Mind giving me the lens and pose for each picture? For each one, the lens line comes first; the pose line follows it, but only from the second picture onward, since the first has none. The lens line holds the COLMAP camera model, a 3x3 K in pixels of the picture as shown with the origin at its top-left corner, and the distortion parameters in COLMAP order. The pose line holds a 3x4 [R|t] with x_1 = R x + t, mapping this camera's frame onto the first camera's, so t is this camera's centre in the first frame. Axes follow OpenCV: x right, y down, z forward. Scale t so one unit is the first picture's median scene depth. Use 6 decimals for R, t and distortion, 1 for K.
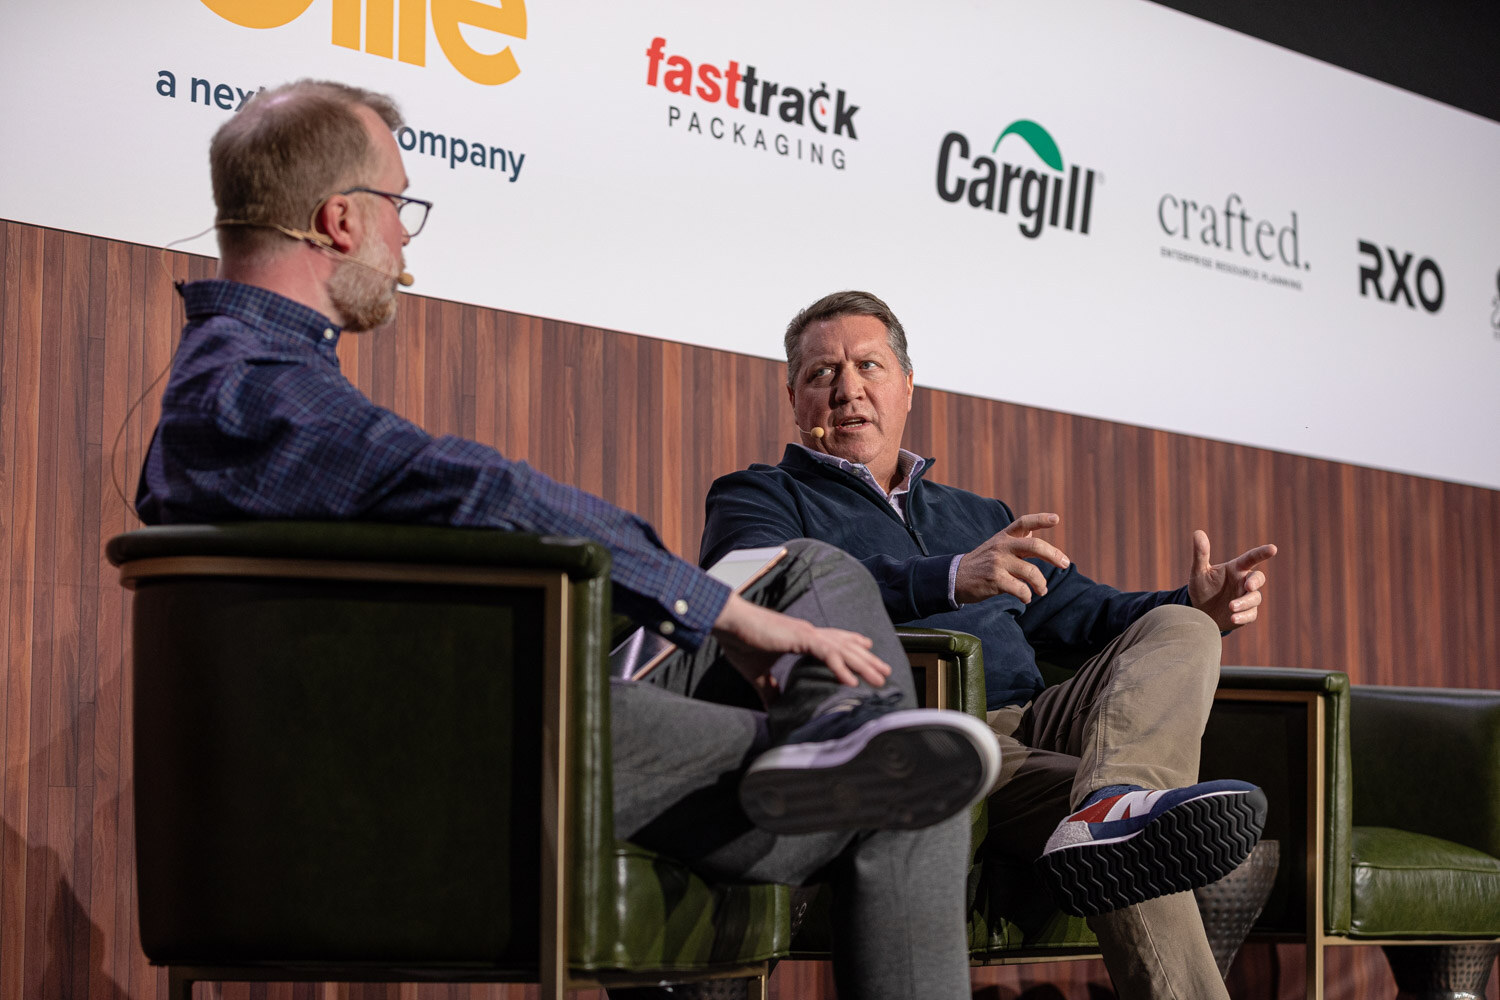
lens RADIAL K [[3053.3, 0, 750.0], [0, 3053.3, 500.0], [0, 0, 1]] dist [-0.169716, 0.453769]
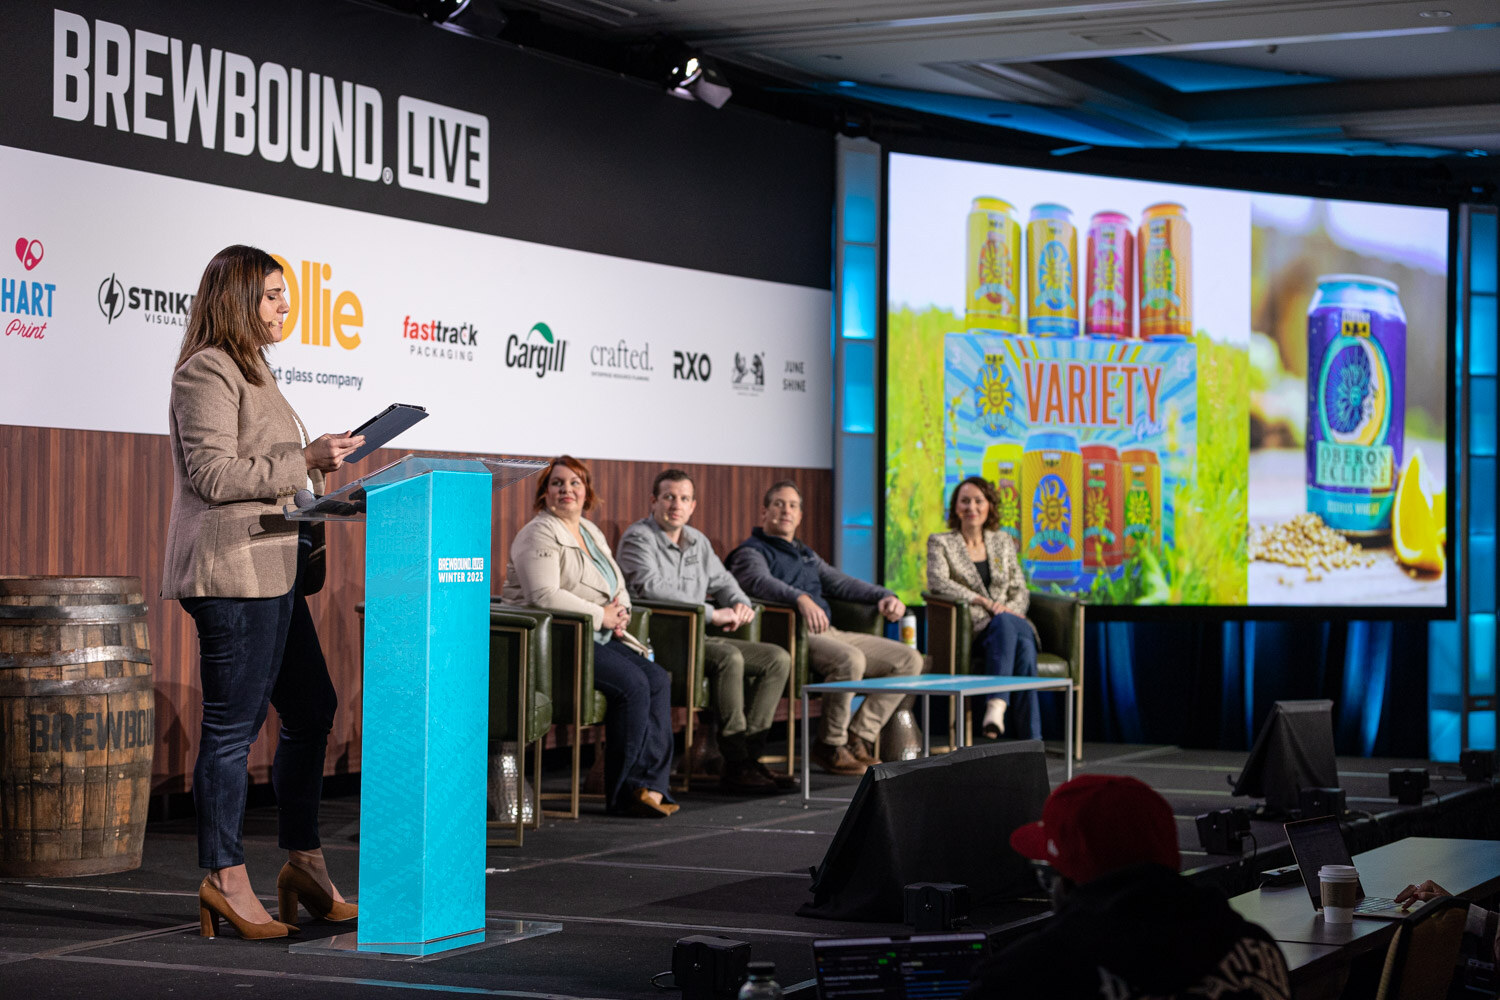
lens RADIAL K [[2901.2, 0, 750.0], [0, 2901.2, 500.0], [0, 0, 1]] dist [0.179458, -0.563600]
pose [[0.958945, 0.014826, 0.283204, -0.383750], [-0.046878, 0.993181, 0.106740, -0.248010], [-0.279690, -0.115634, 0.953101, -1.132062]]
